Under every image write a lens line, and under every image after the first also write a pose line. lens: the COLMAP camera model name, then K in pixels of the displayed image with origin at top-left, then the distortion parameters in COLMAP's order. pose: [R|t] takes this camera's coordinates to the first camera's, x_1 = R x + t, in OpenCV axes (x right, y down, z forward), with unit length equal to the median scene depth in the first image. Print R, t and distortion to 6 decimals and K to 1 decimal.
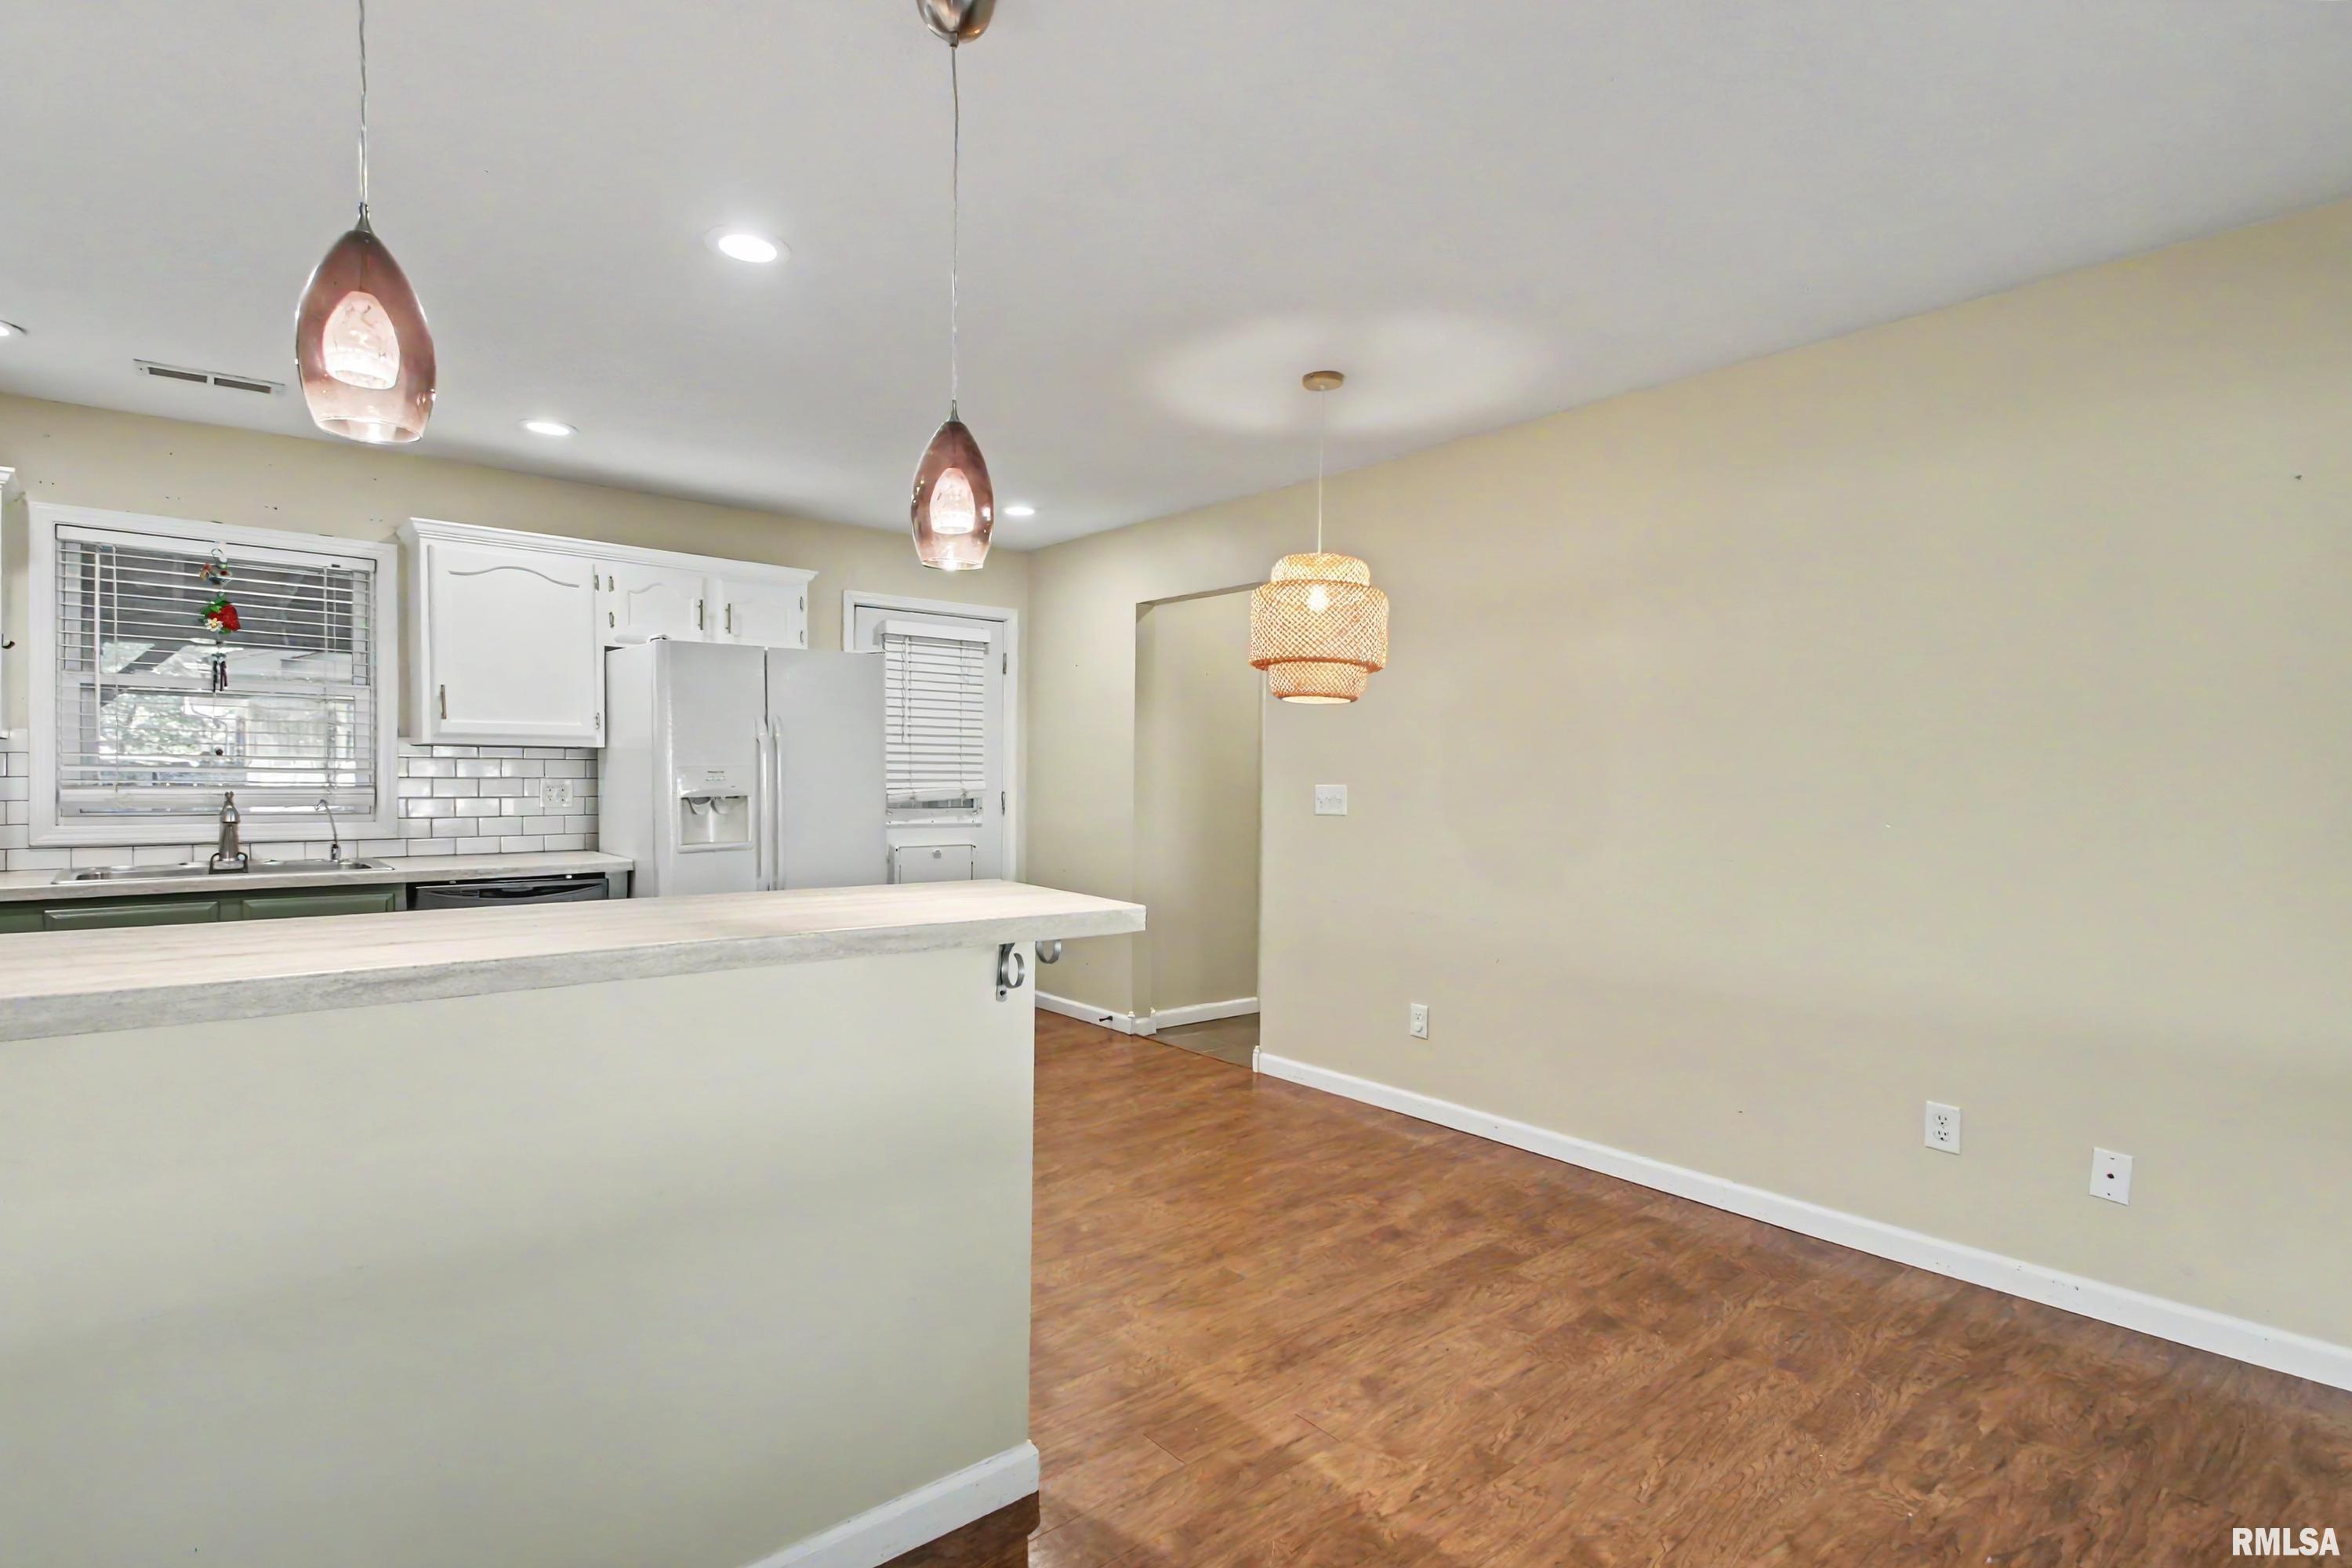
lens RADIAL K [[1174.8, 0, 1140.7], [0, 1174.8, 800.7], [0, 0, 1]] dist [0.022810, 0.000507]
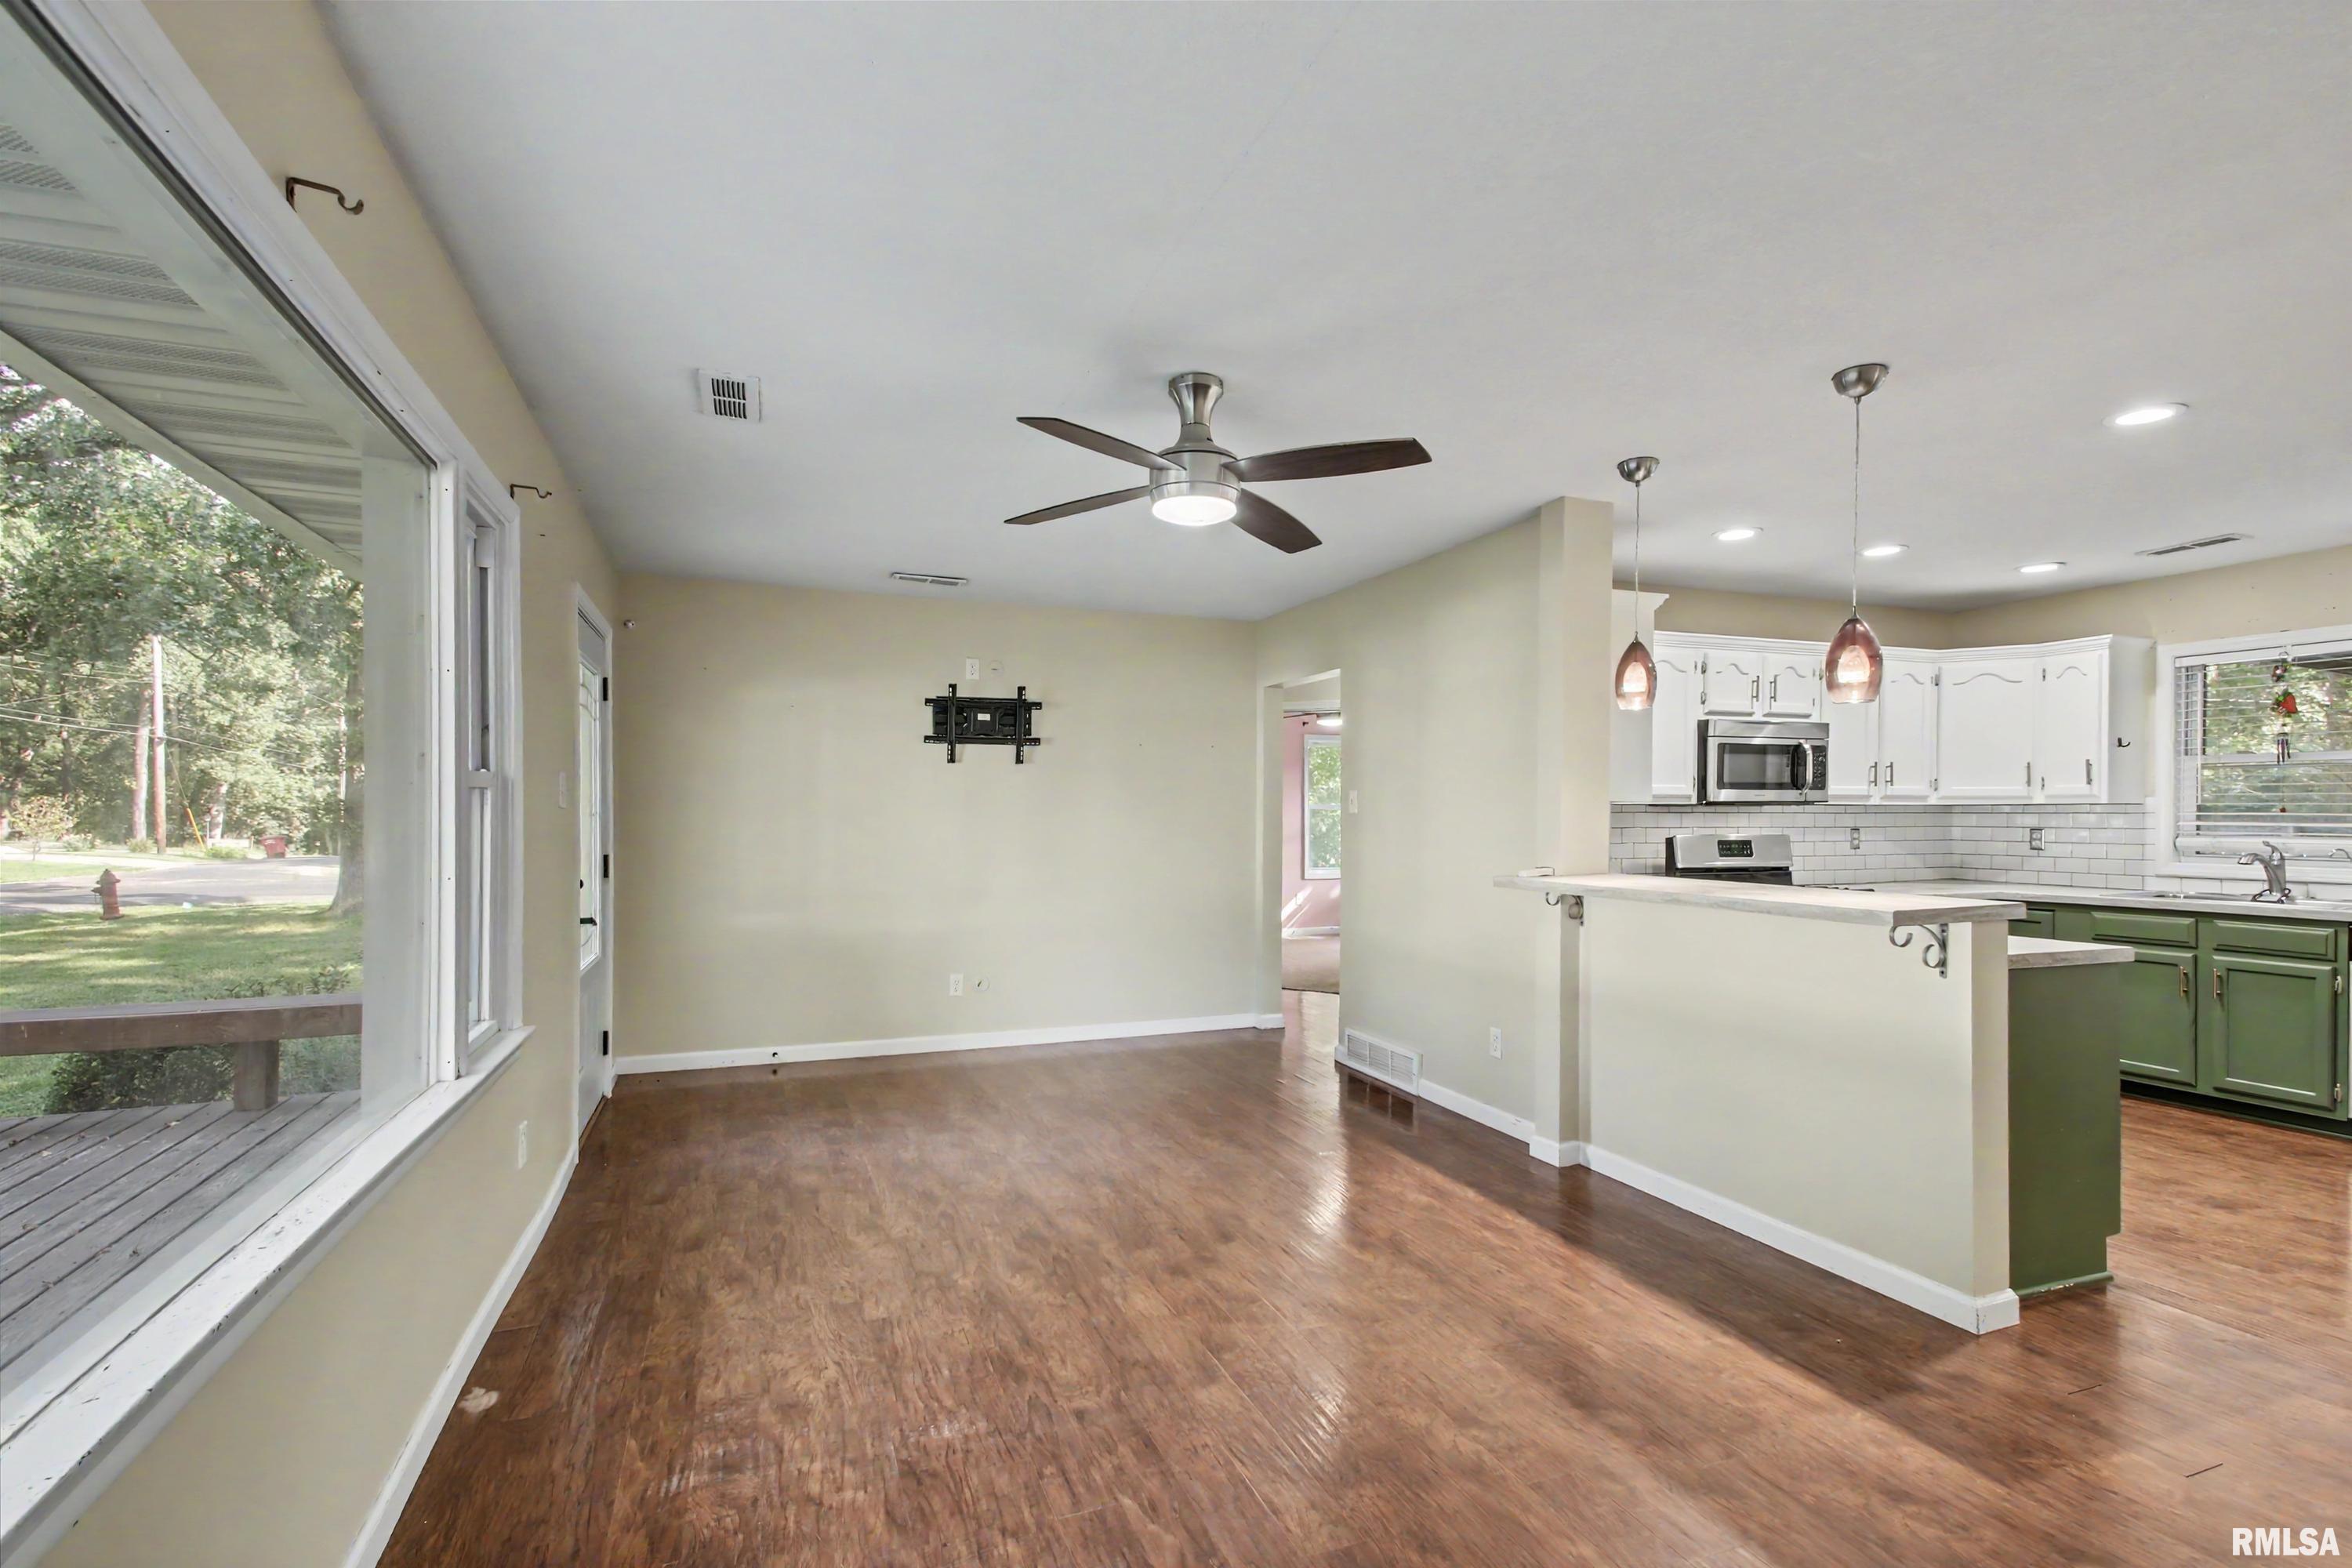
lens RADIAL K [[1076.3, 0, 1173.5], [0, 1076.3, 817.5], [0, 0, 1]] dist [0.069563, -0.035412]
pose [[-0.308175, -0.008073, -0.951295, 0.846431], [-0.024889, 0.999690, -0.000420, -0.003299], [0.951004, 0.023547, -0.308281, 0.280268]]
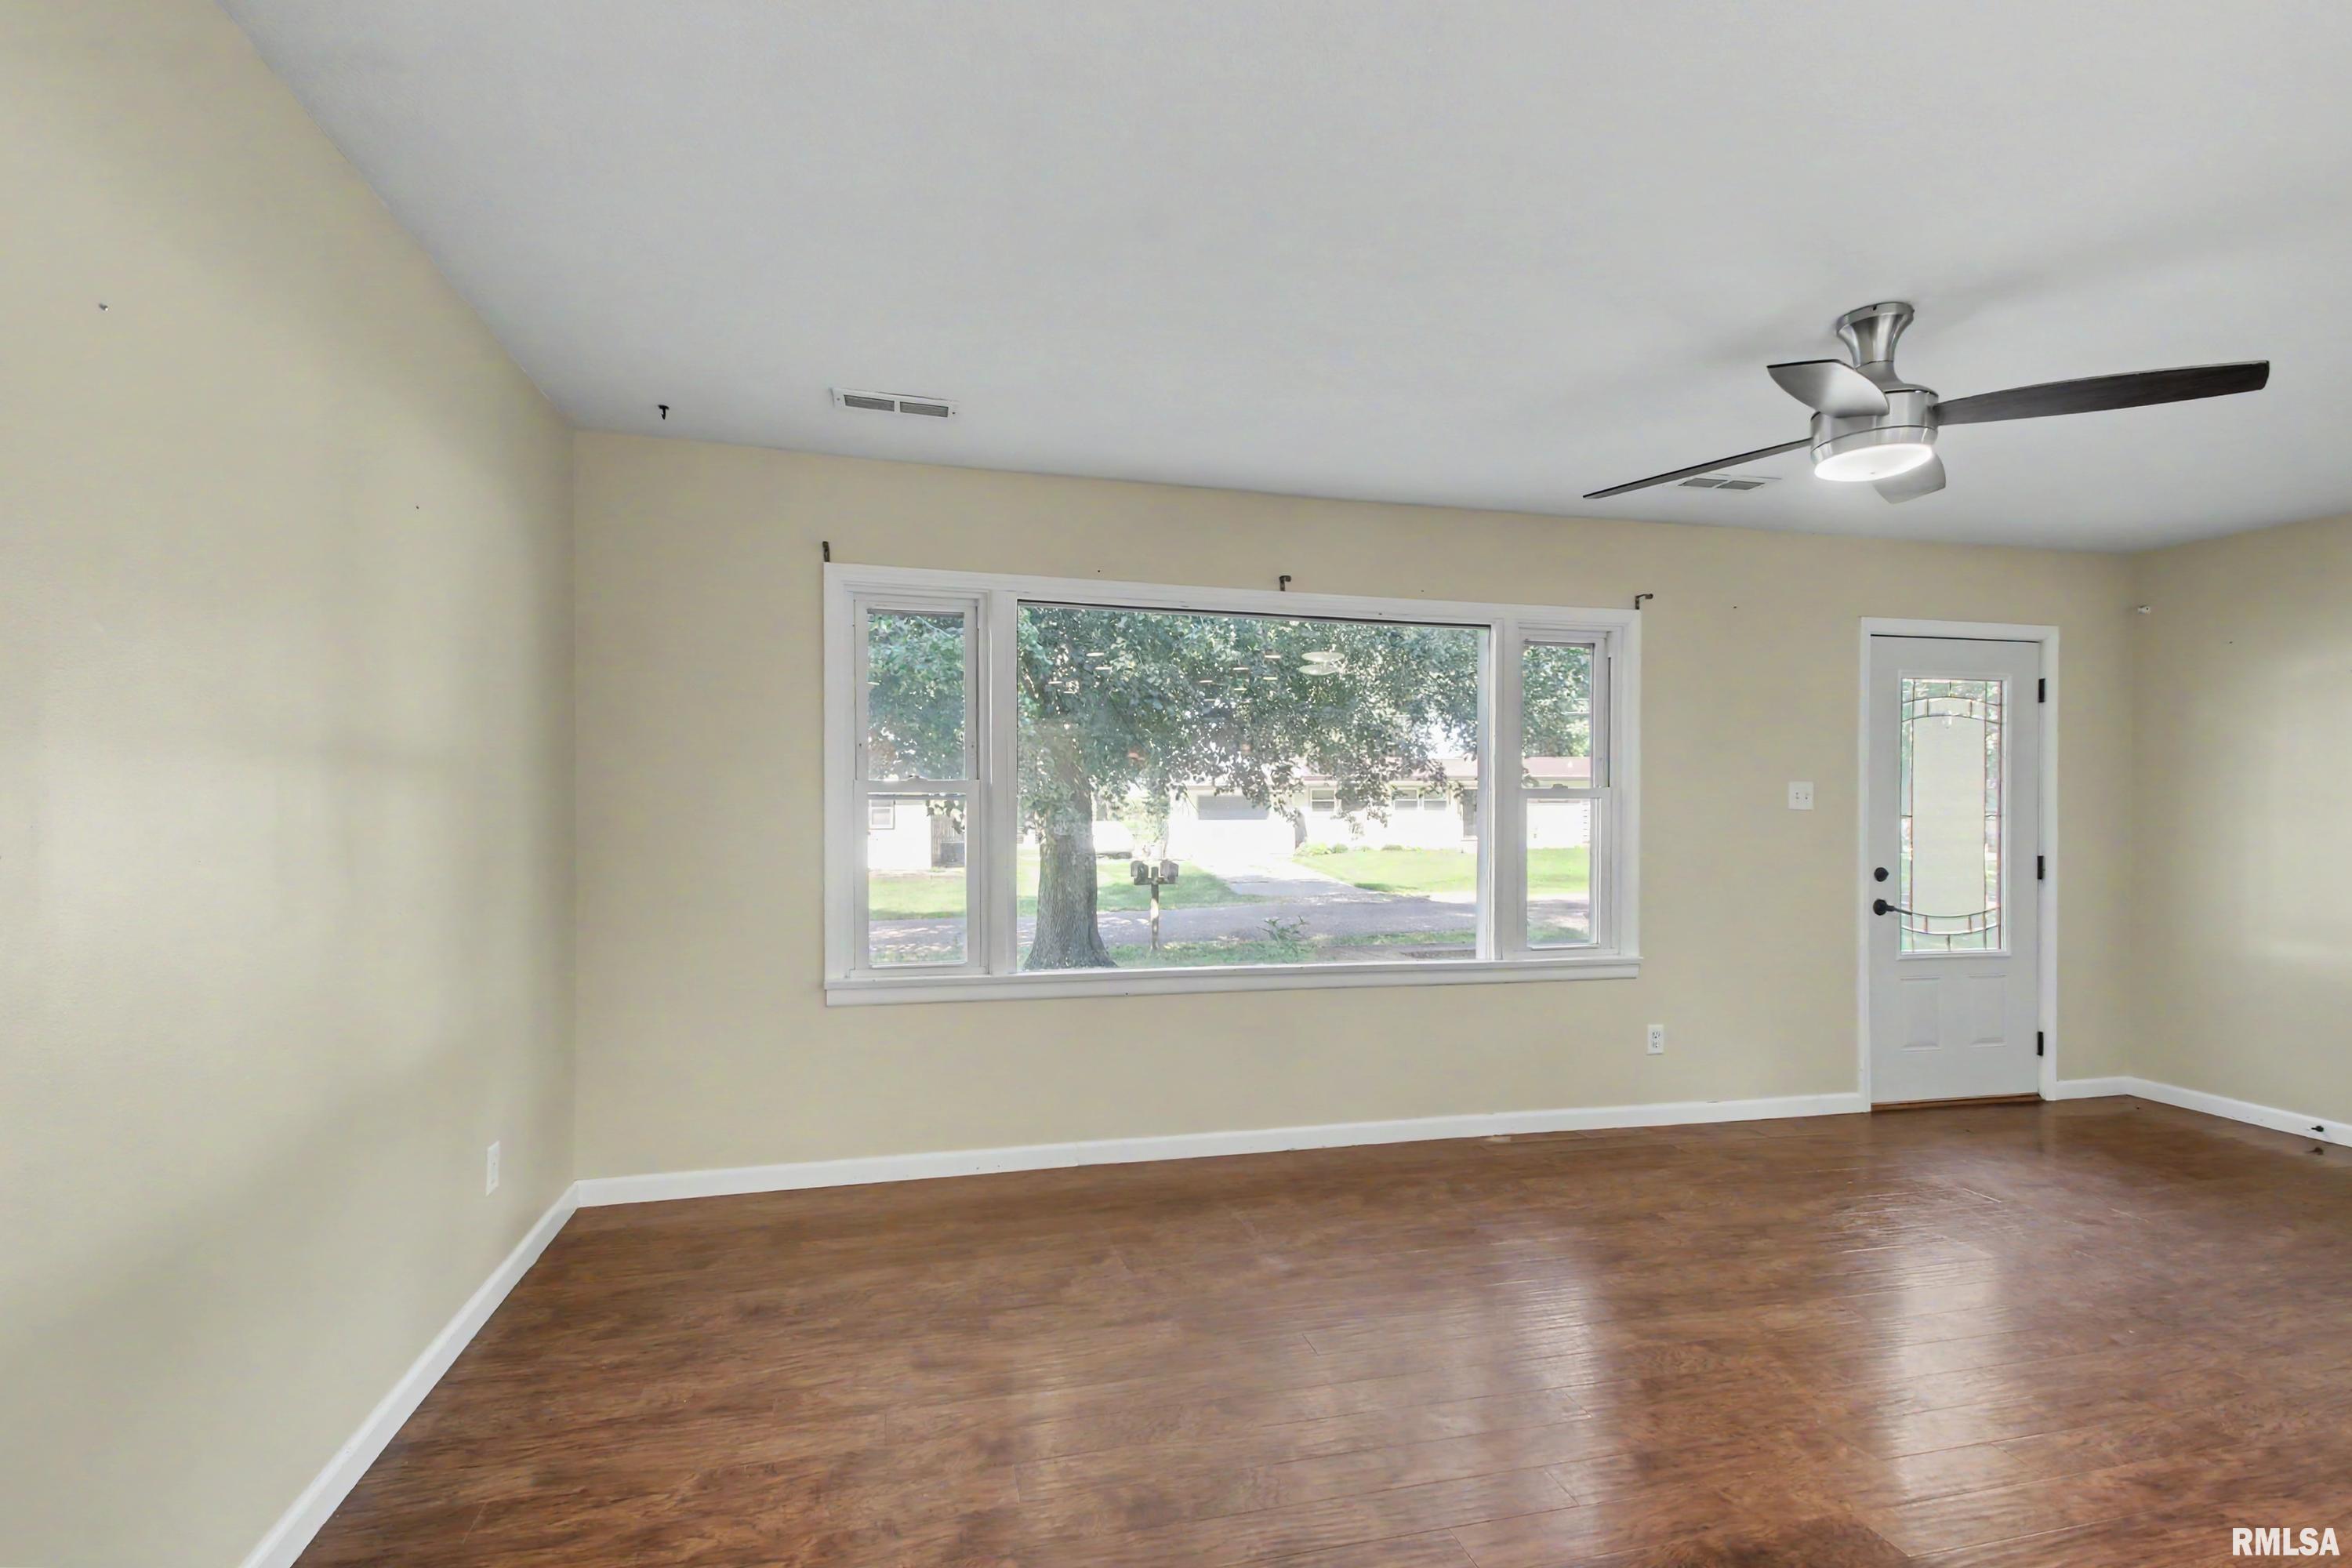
lens RADIAL K [[1088.8, 0, 1175.7], [0, 1088.8, 832.6], [0, 0, 1]] dist [0.034483, -0.014417]
pose [[-0.908566, -0.017192, 0.417387, 0.170422], [-0.002834, 0.999383, 0.034996, -0.015023], [-0.417731, 0.030614, -0.908055, 0.891341]]
